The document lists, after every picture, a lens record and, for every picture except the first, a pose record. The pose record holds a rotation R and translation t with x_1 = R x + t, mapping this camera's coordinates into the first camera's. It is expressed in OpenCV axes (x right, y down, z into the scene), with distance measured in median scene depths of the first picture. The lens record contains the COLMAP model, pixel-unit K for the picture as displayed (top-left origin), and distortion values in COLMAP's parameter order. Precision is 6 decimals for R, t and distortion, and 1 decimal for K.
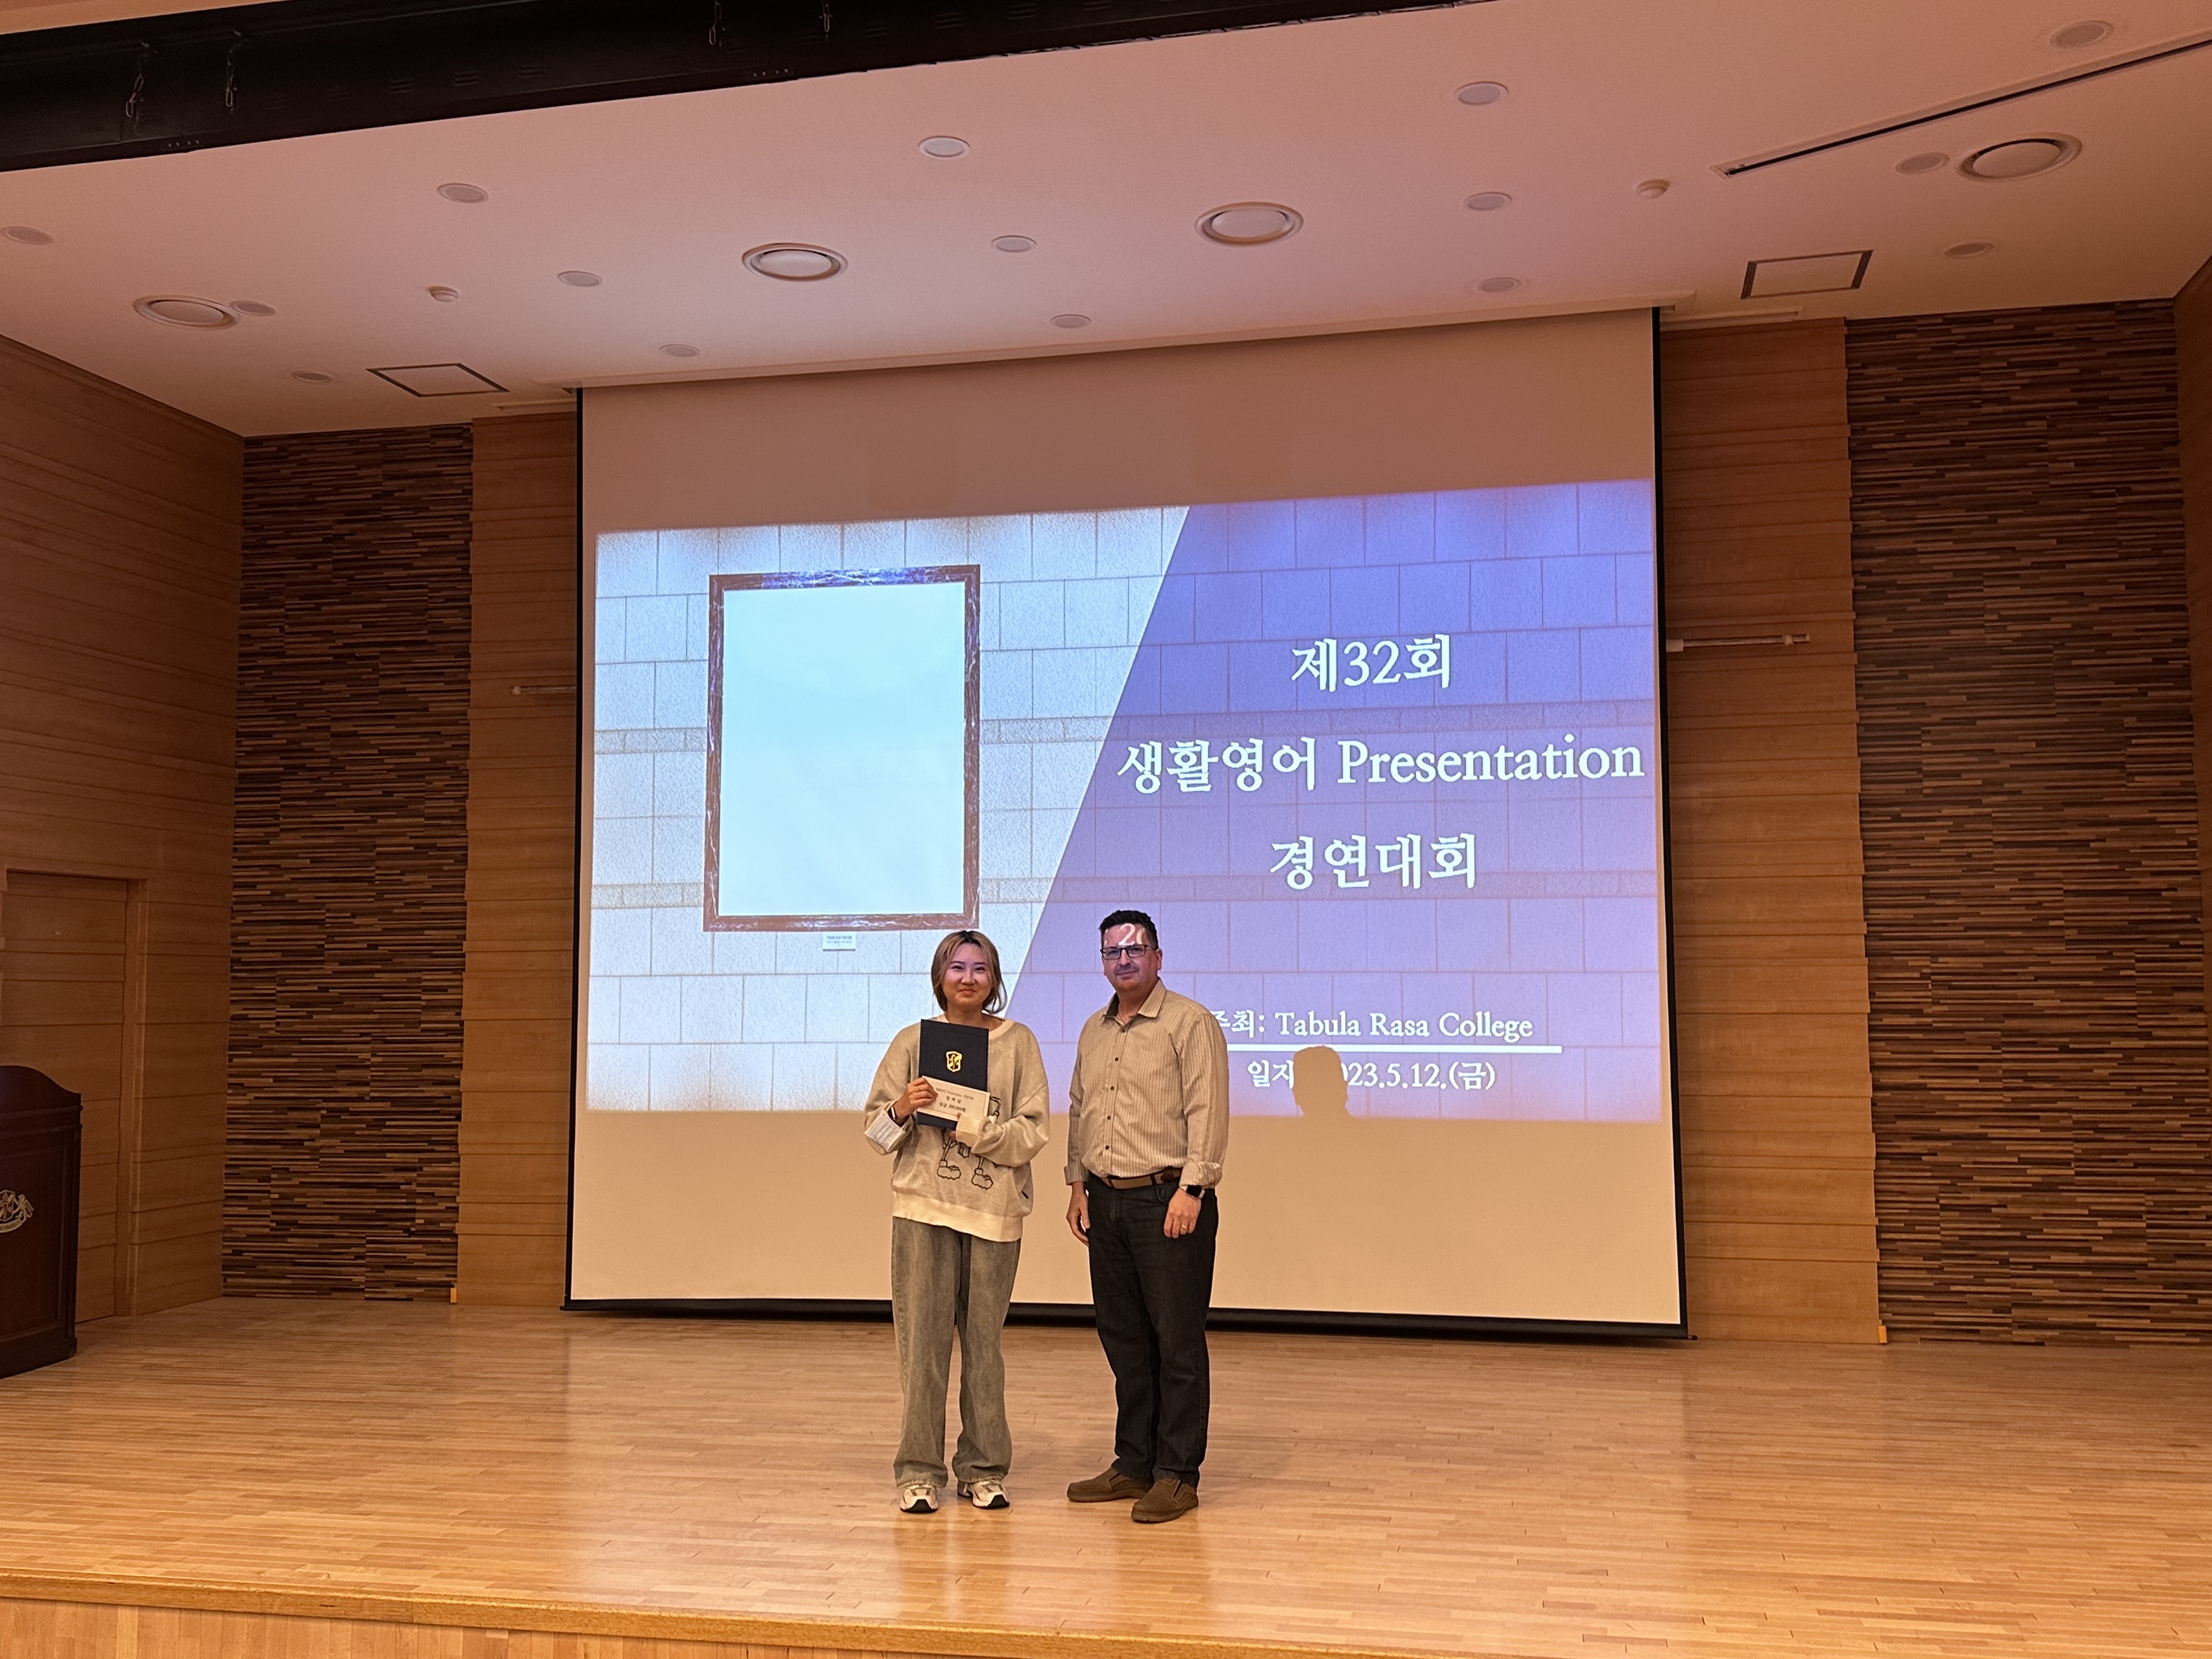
lens RADIAL K [[2021.8, 0, 1120.9], [0, 2021.8, 840.3], [0, 0, 1]] dist [0.118538, -0.231091]
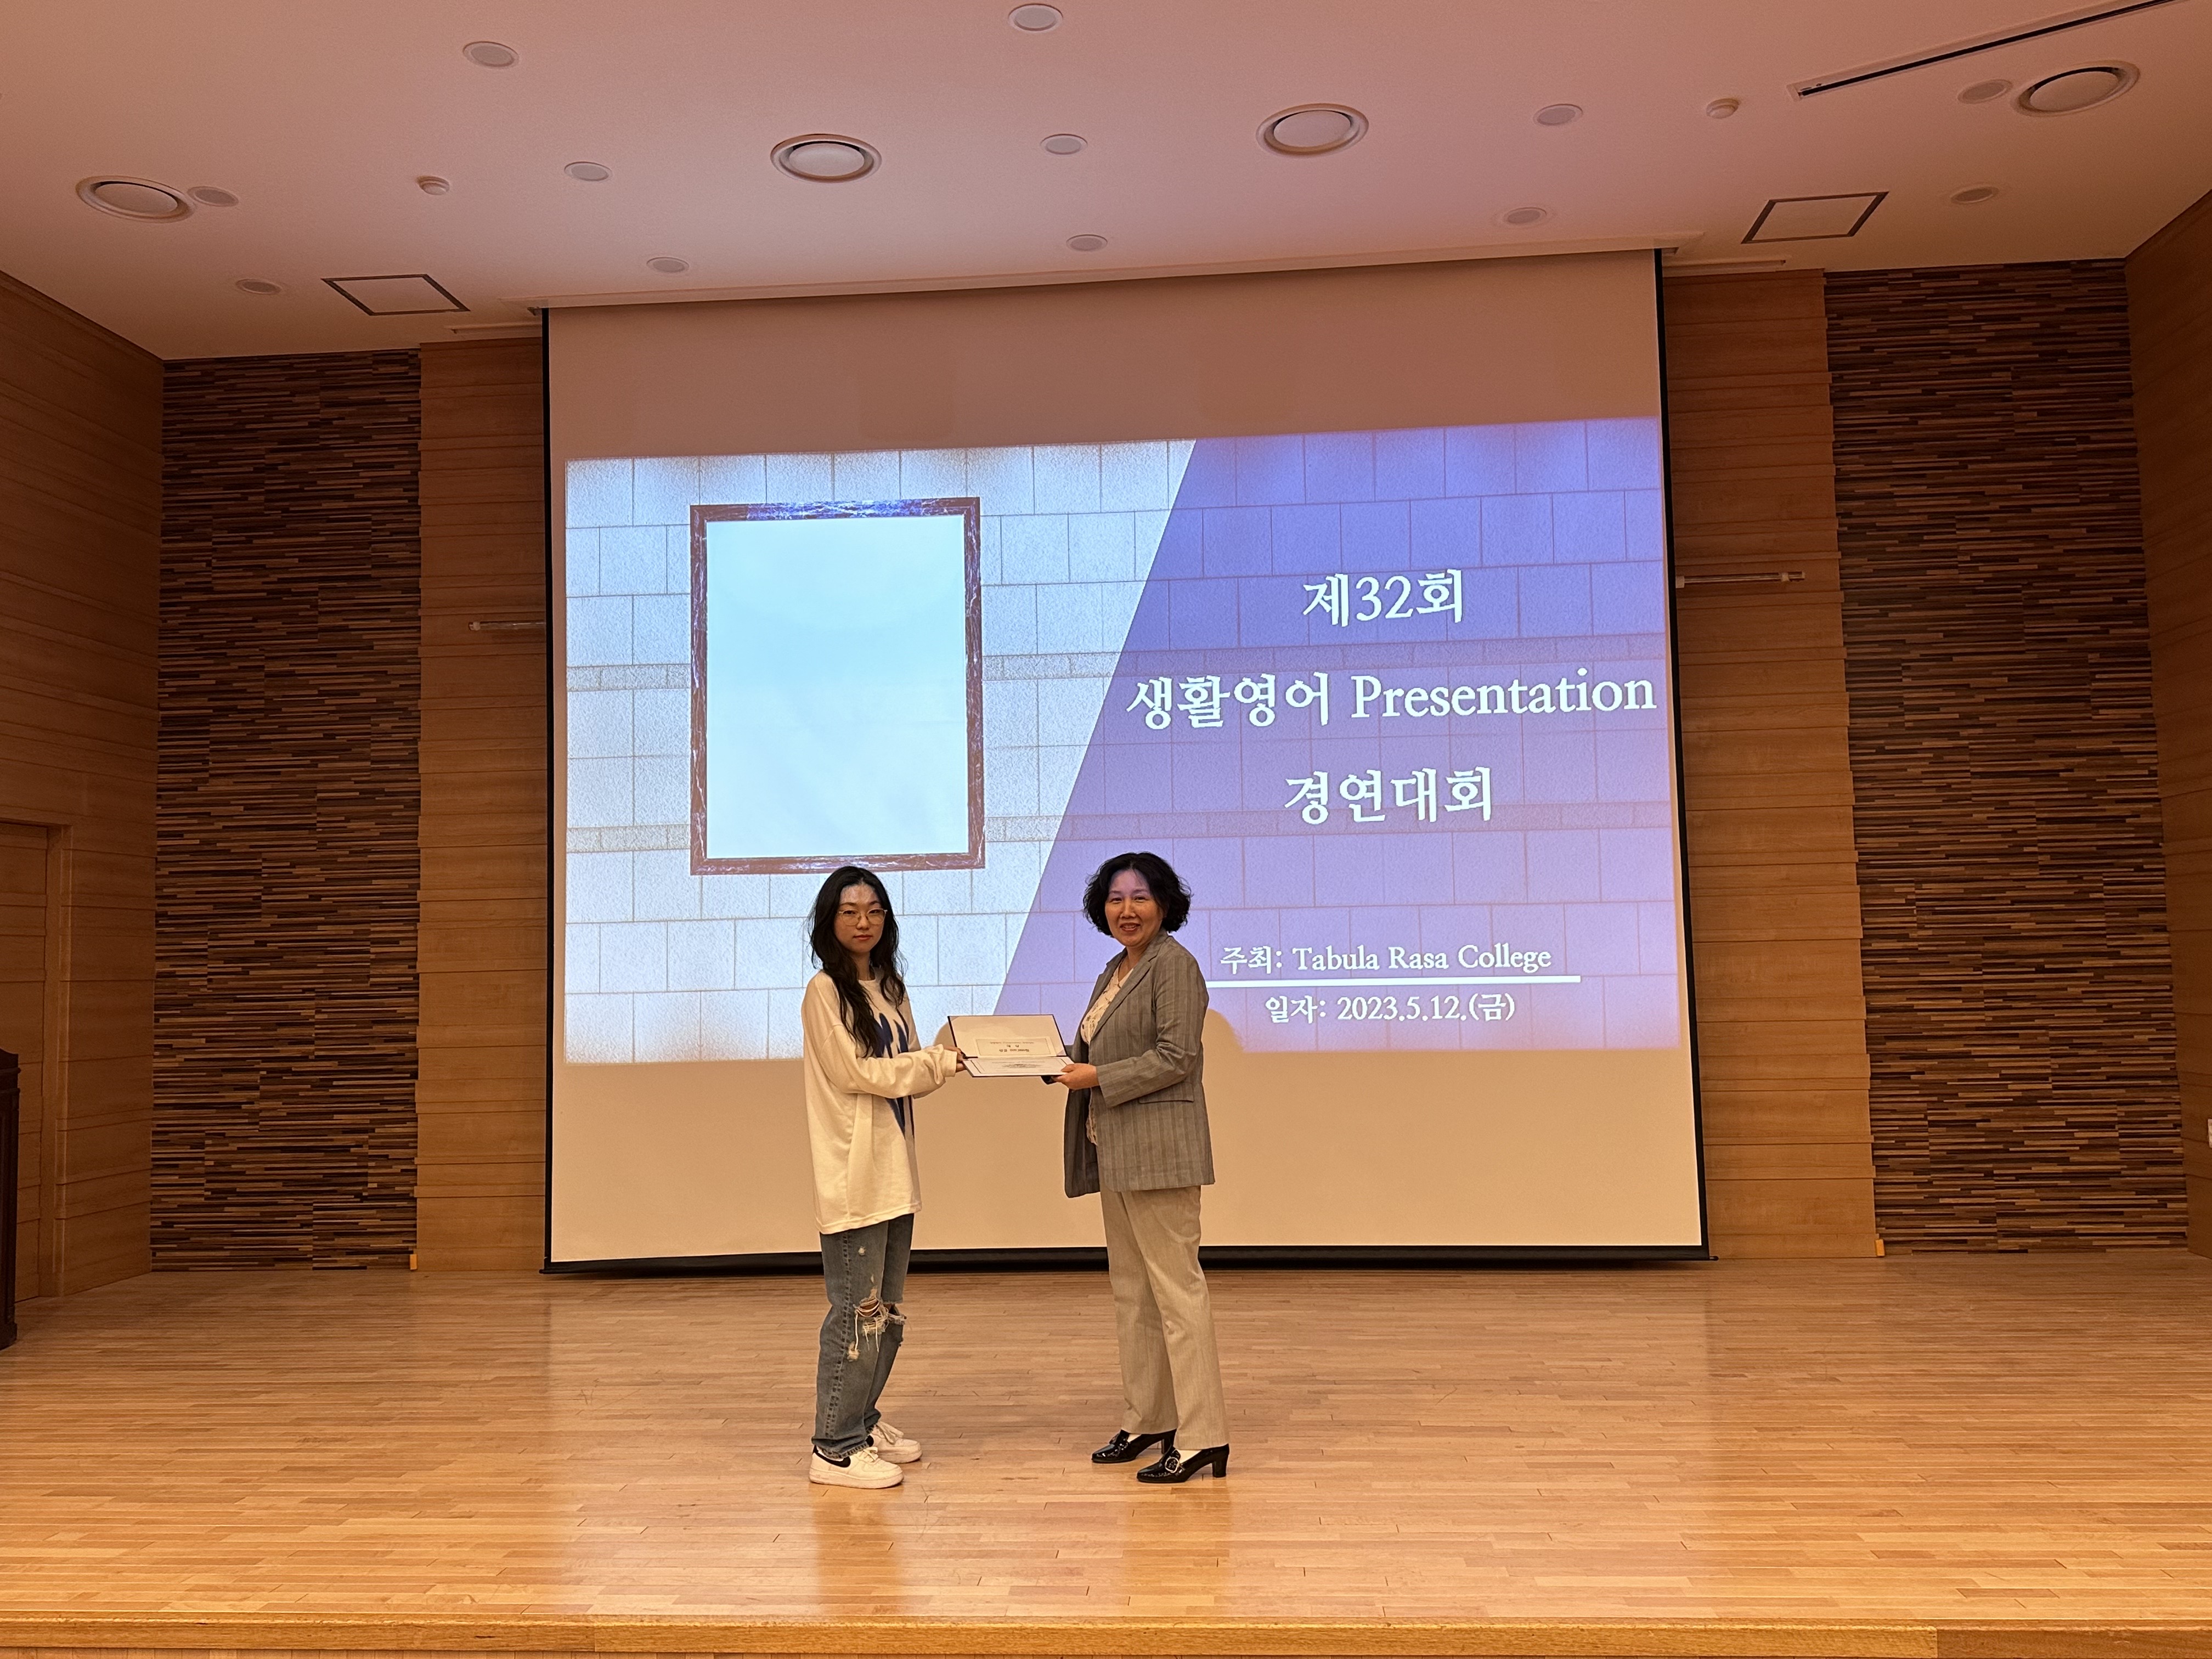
lens RADIAL K [[1814.9, 0, 1104.8], [0, 1814.9, 828.5], [0, 0, 1]] dist [0.092060, -0.165526]
pose [[0.991502, -0.006681, 0.129919, -0.131538], [0.006576, 0.999978, 0.001235, 0.024718], [-0.129924, -0.000370, 0.991524, 0.126858]]
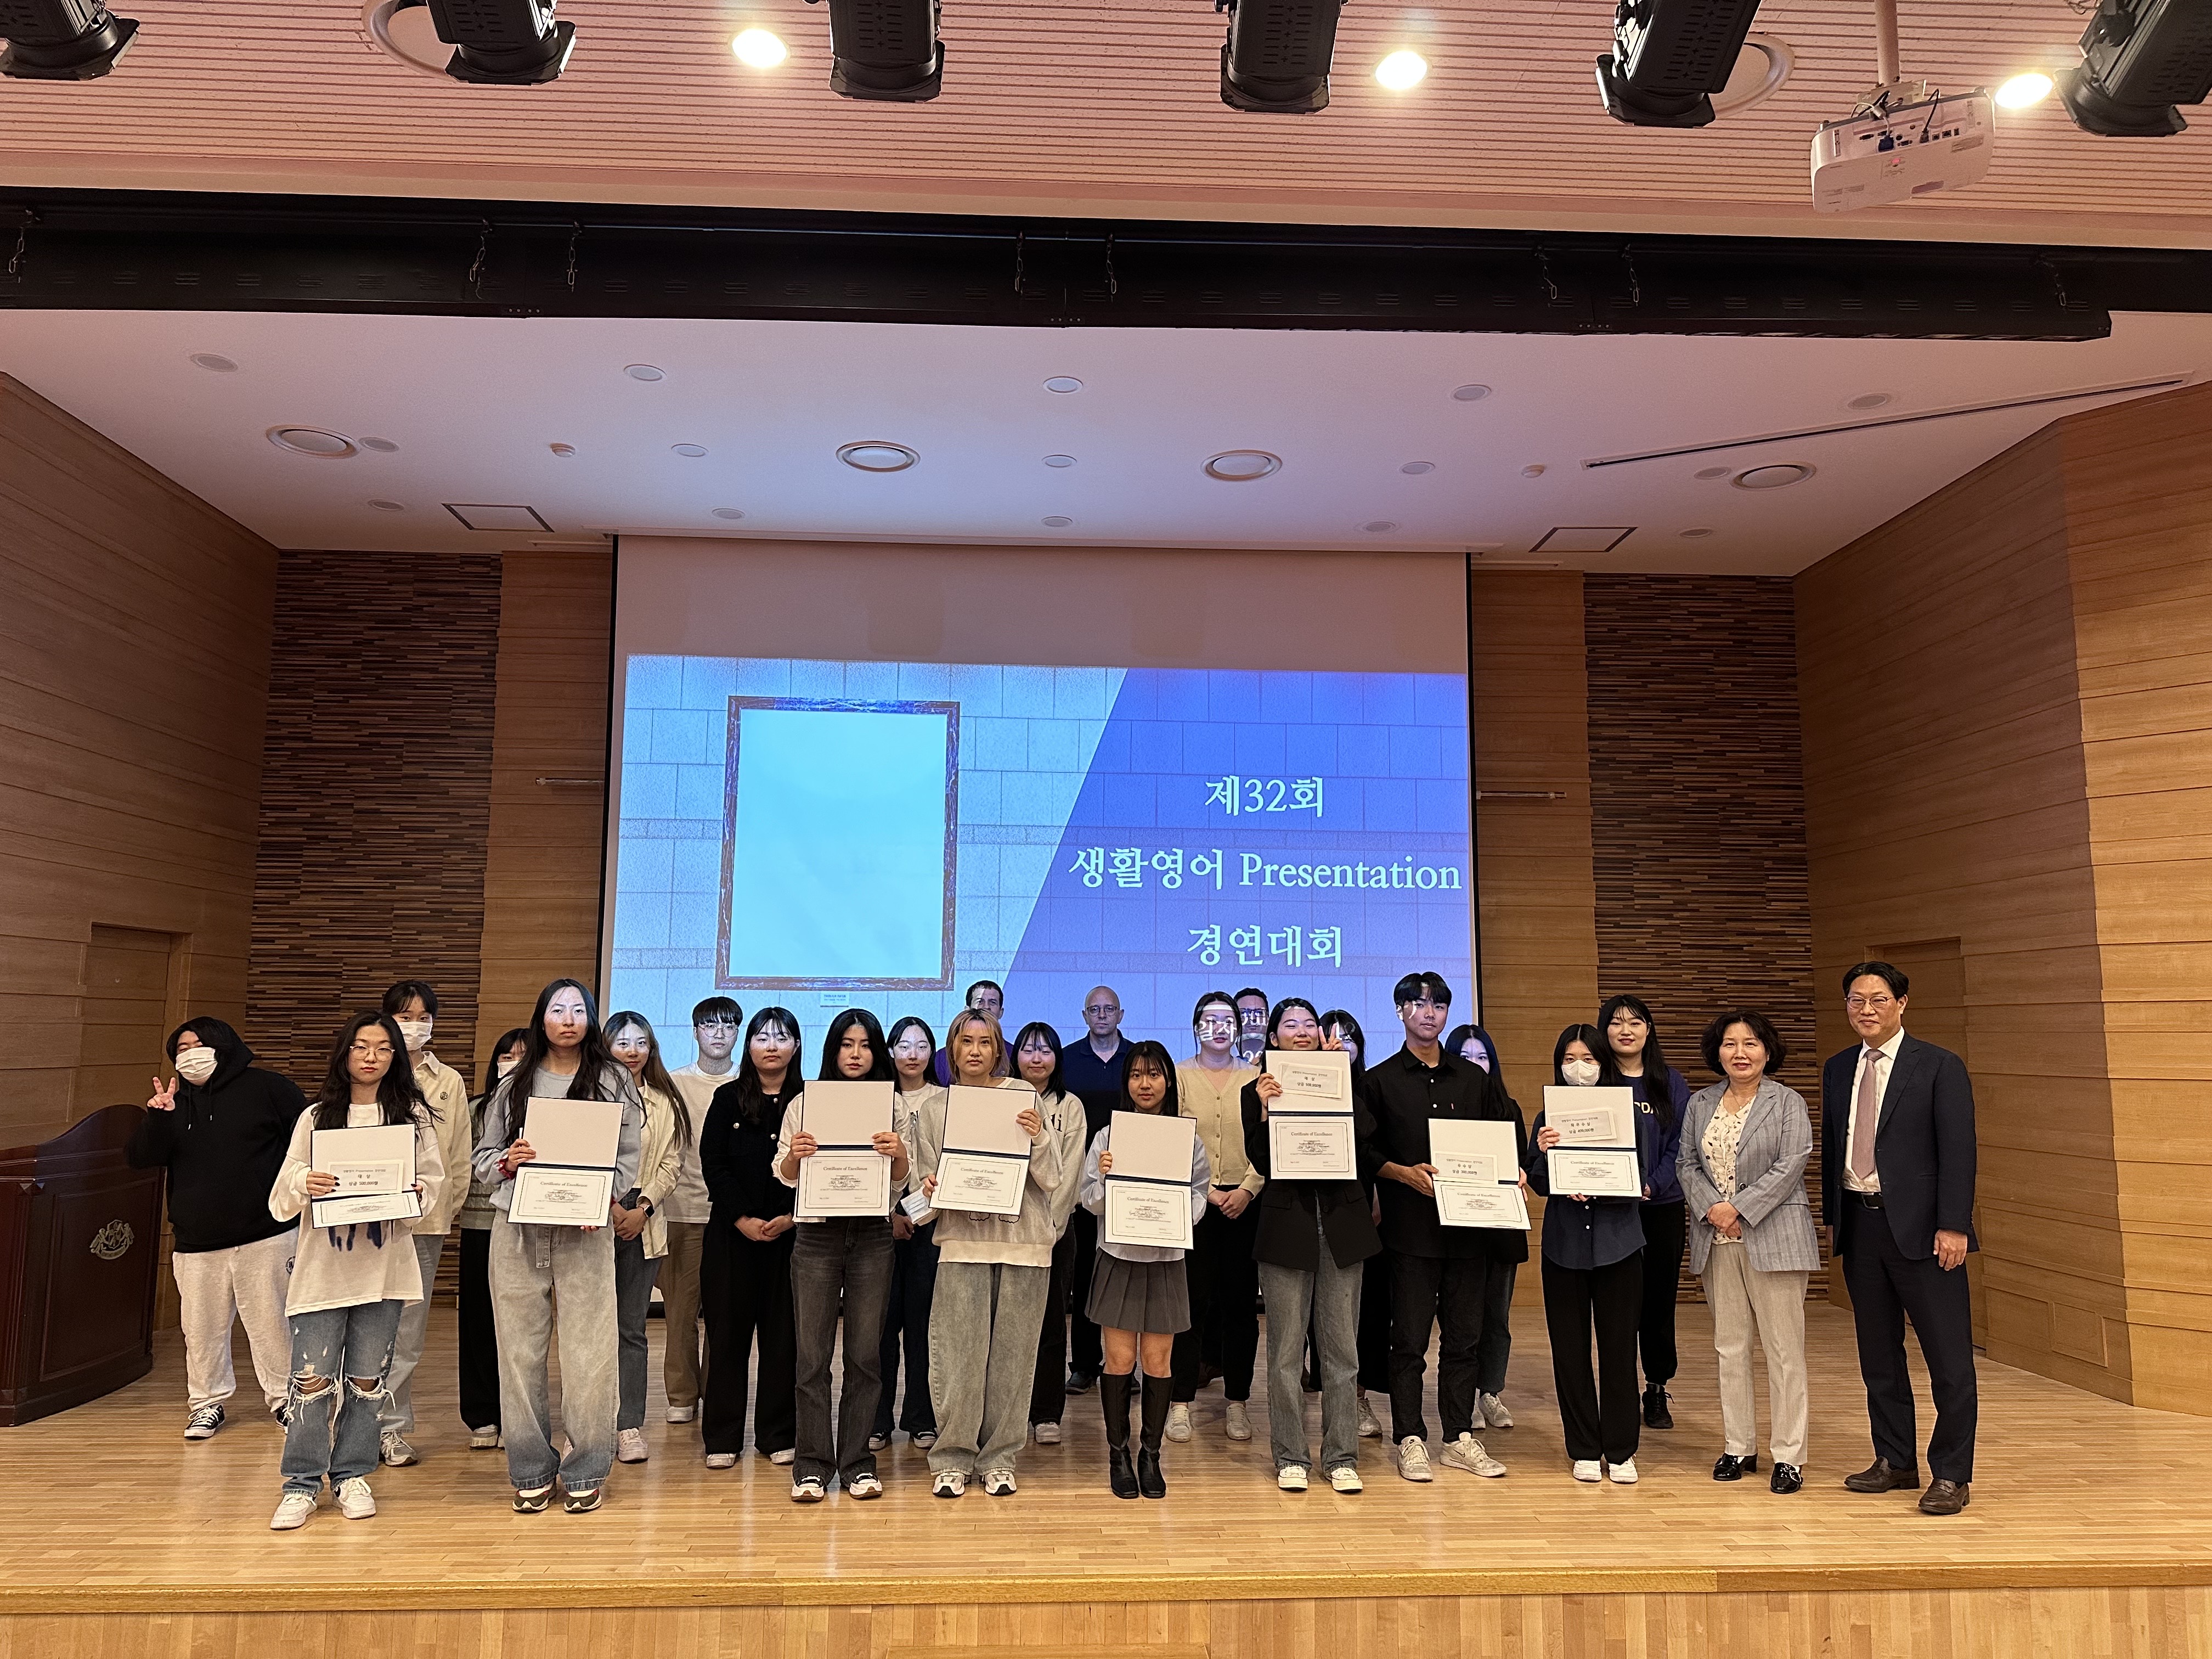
lens RADIAL K [[1540.8, 0, 1111.0], [0, 1540.8, 836.7], [0, 0, 1]] dist [0.130374, -0.225461]
pose [[0.966809, 0.042936, 0.251868, -0.230023], [-0.030709, 0.998160, -0.052281, -0.004799], [-0.253650, 0.042811, 0.966348, 0.047547]]
